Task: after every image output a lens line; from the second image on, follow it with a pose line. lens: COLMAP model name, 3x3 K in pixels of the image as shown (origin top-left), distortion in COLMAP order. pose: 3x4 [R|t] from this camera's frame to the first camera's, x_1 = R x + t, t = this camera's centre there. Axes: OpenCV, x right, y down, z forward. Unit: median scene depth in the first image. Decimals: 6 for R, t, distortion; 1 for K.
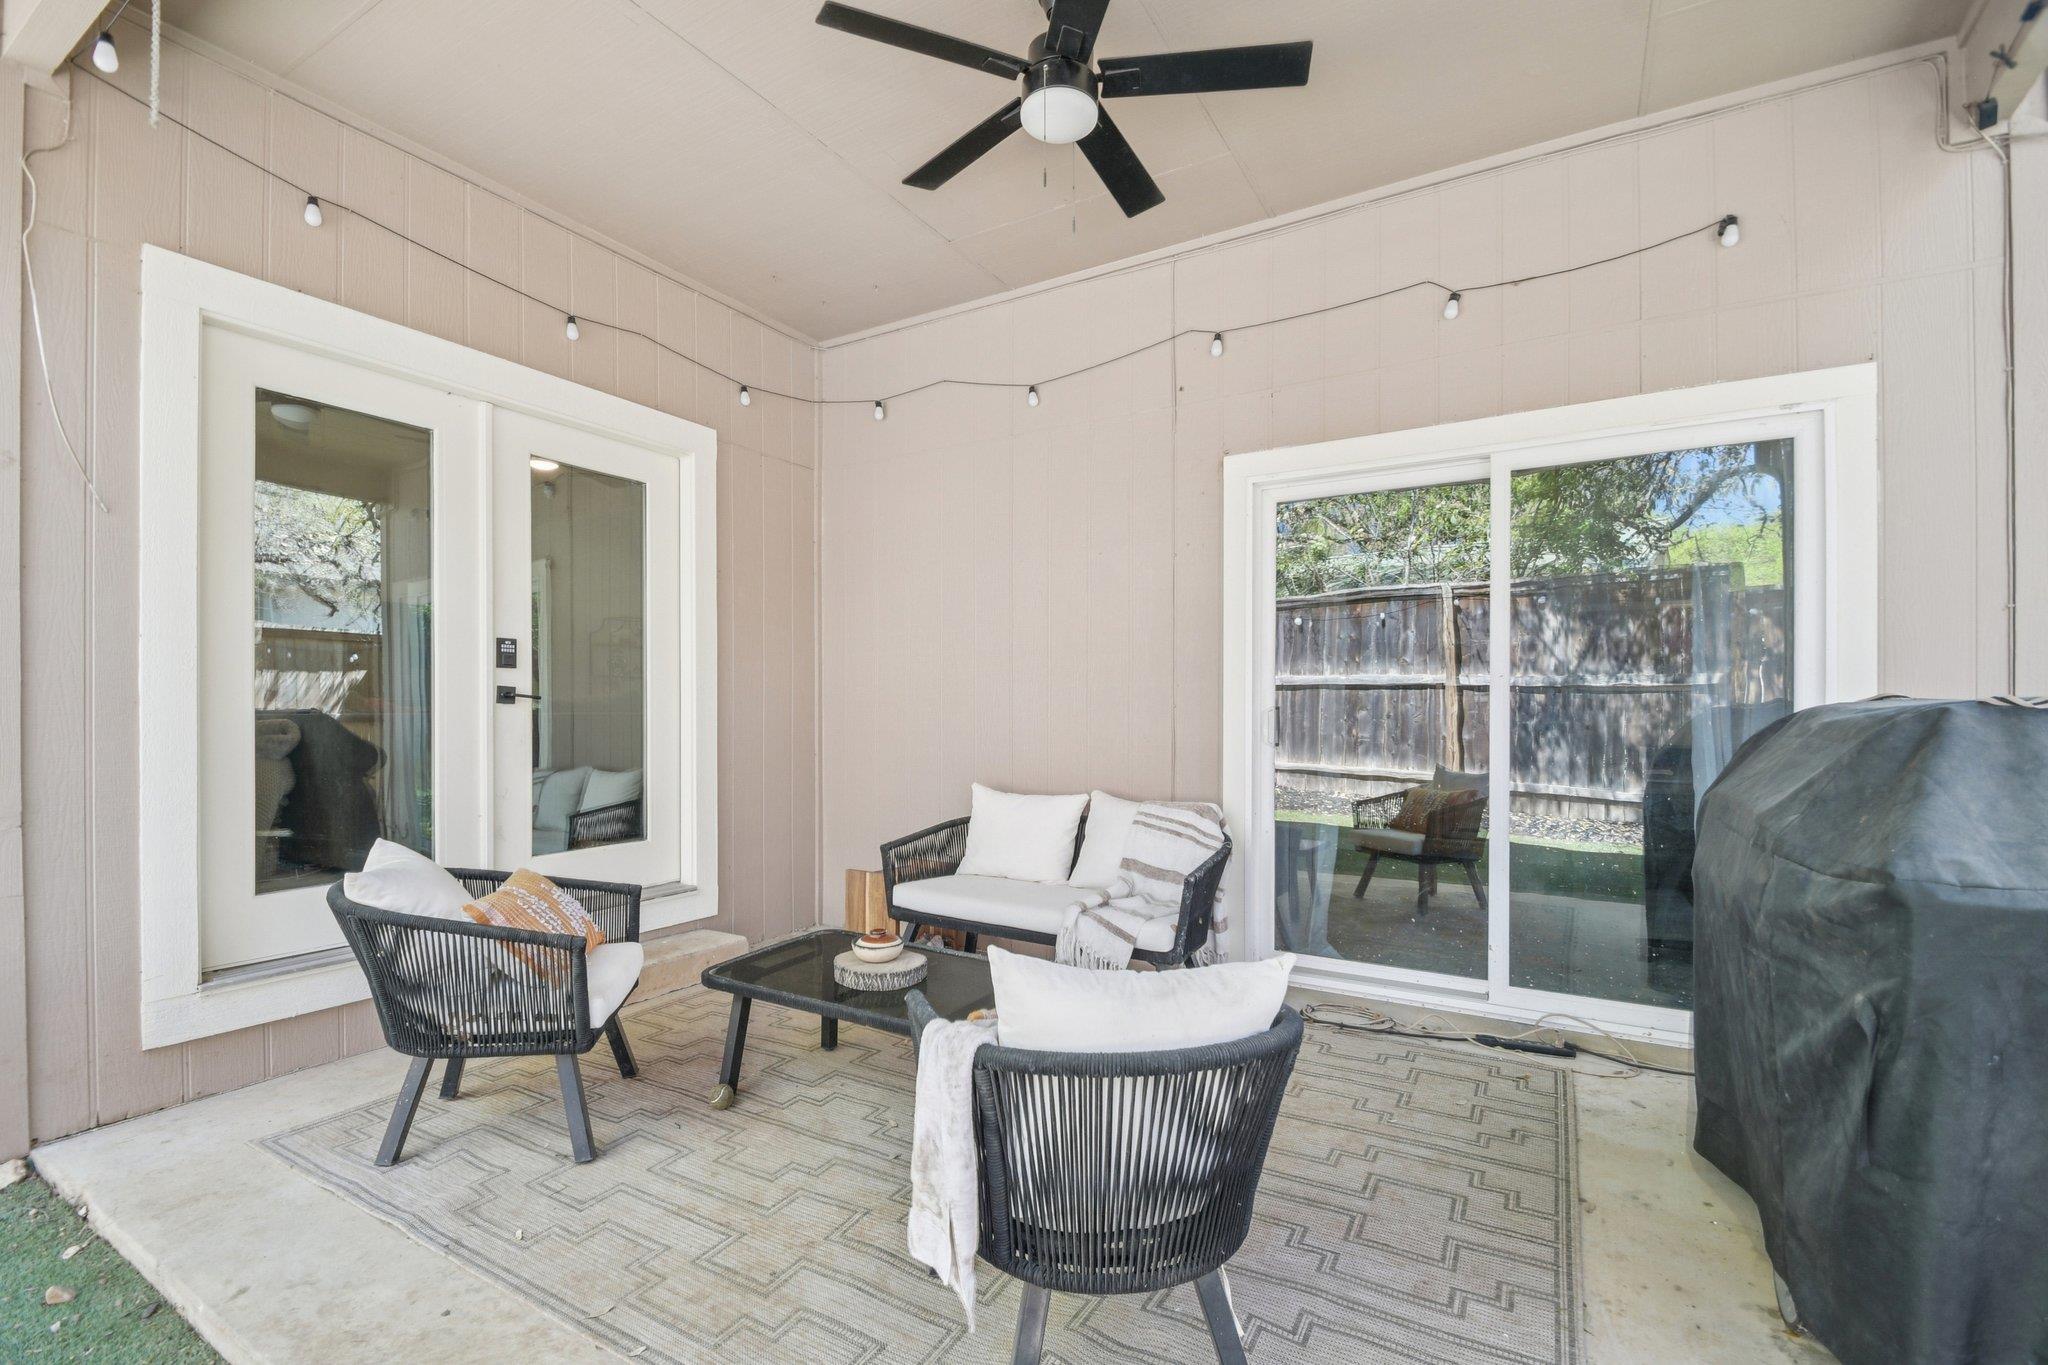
lens RADIAL K [[906.1, 0, 1016.9], [0, 906.1, 718.6], [0, 0, 1]] dist [0.005241, -0.011560]
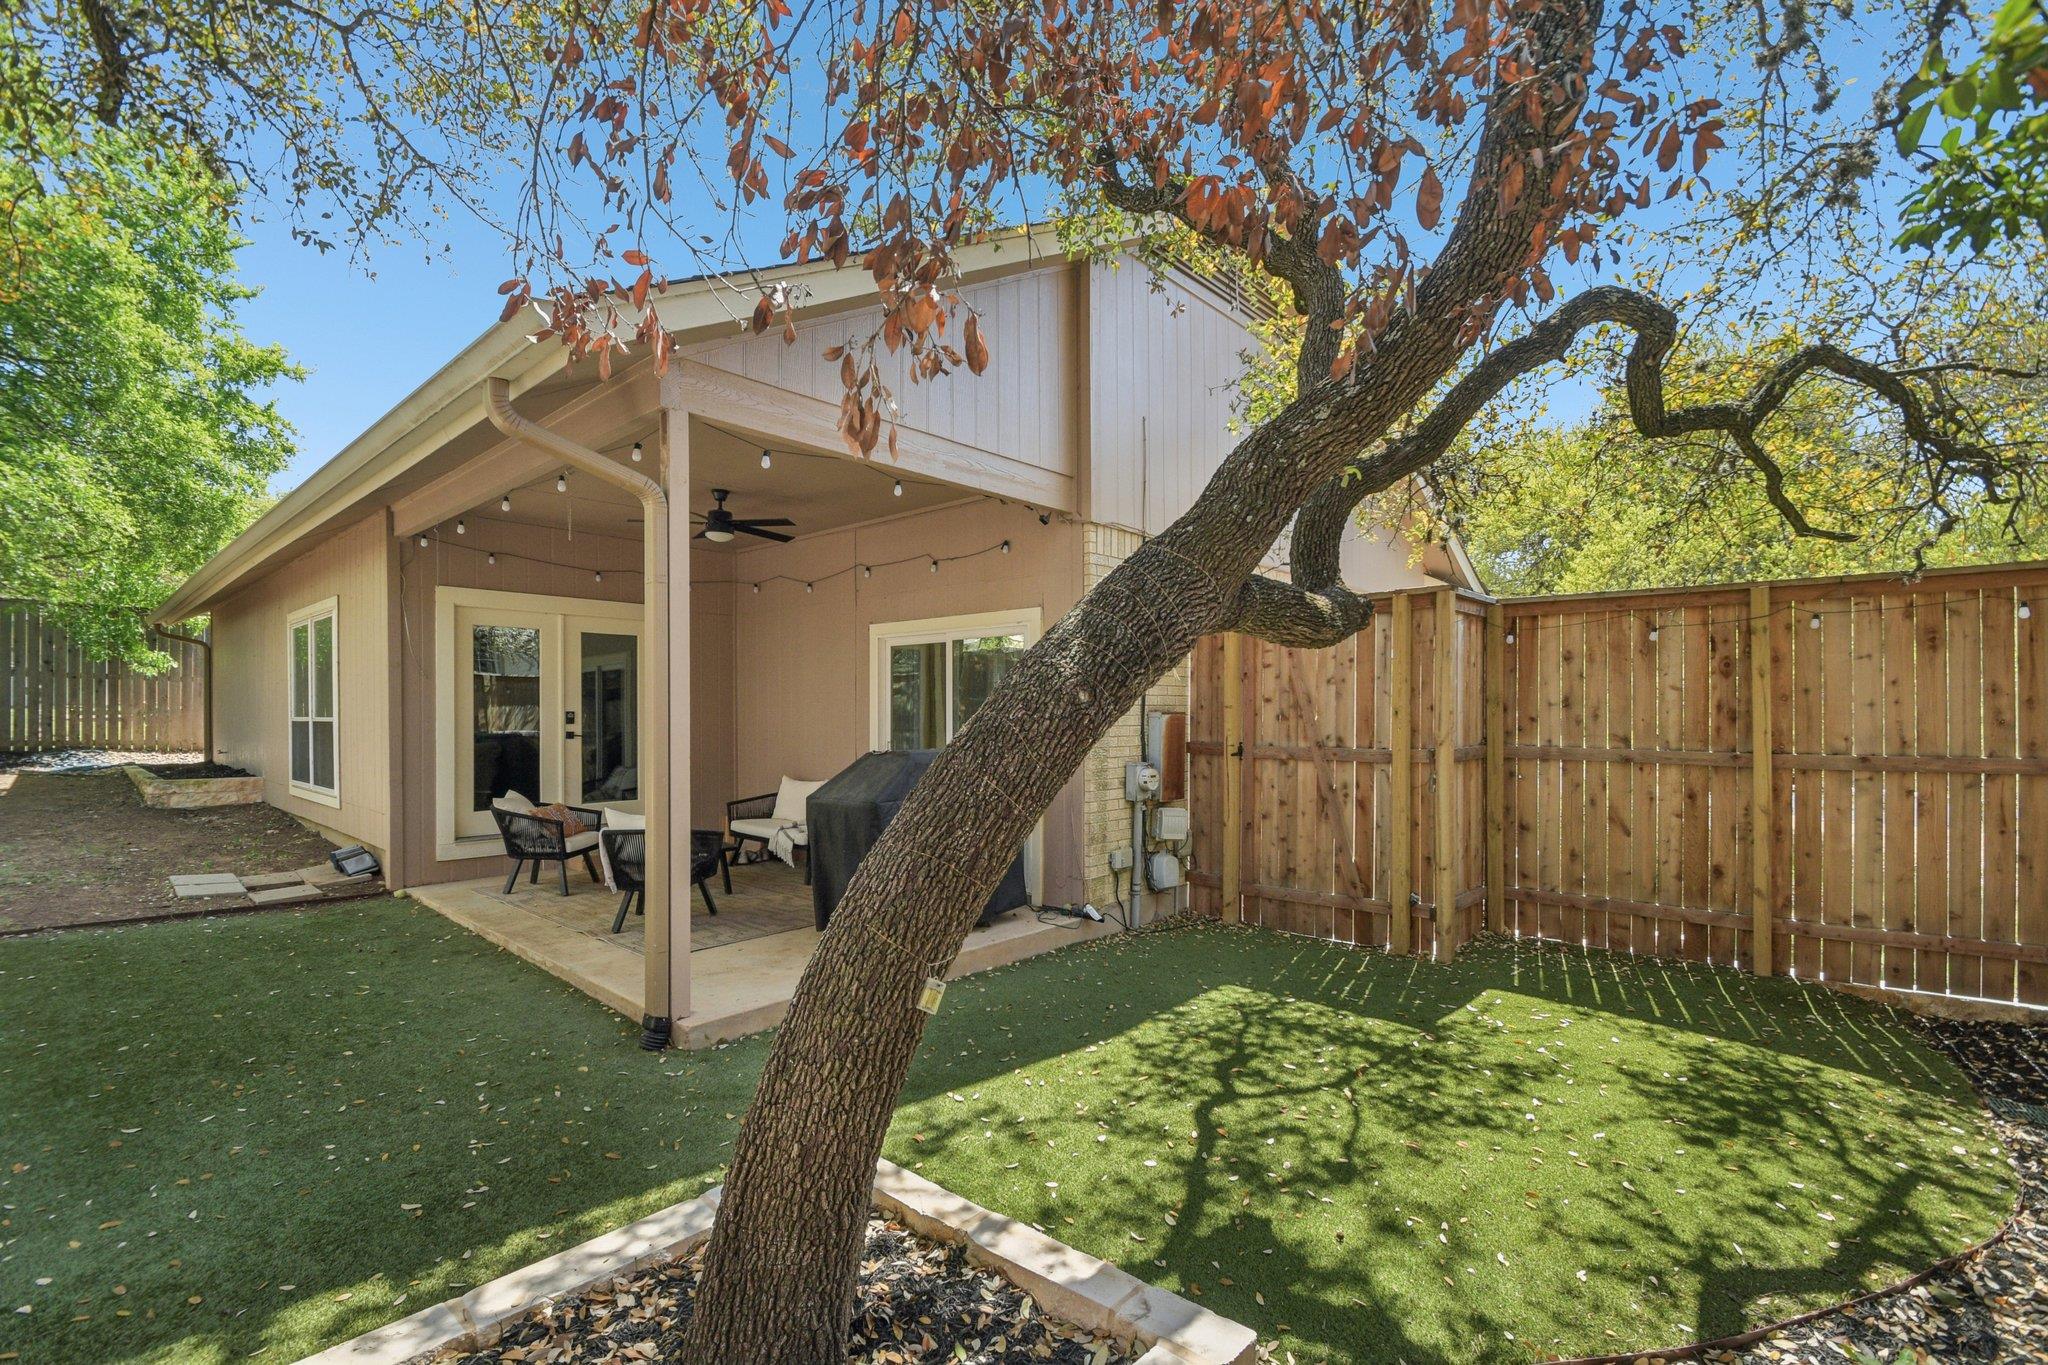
lens RADIAL K [[906.1, 0, 1016.9], [0, 906.1, 718.6], [0, 0, 1]] dist [0.005241, -0.011560]
pose [[0.979750, 0.001935, -0.200216, 1.064802], [-0.003850, 0.999950, -0.009175, -0.052317], [0.200188, 0.009760, 0.979709, -1.100275]]
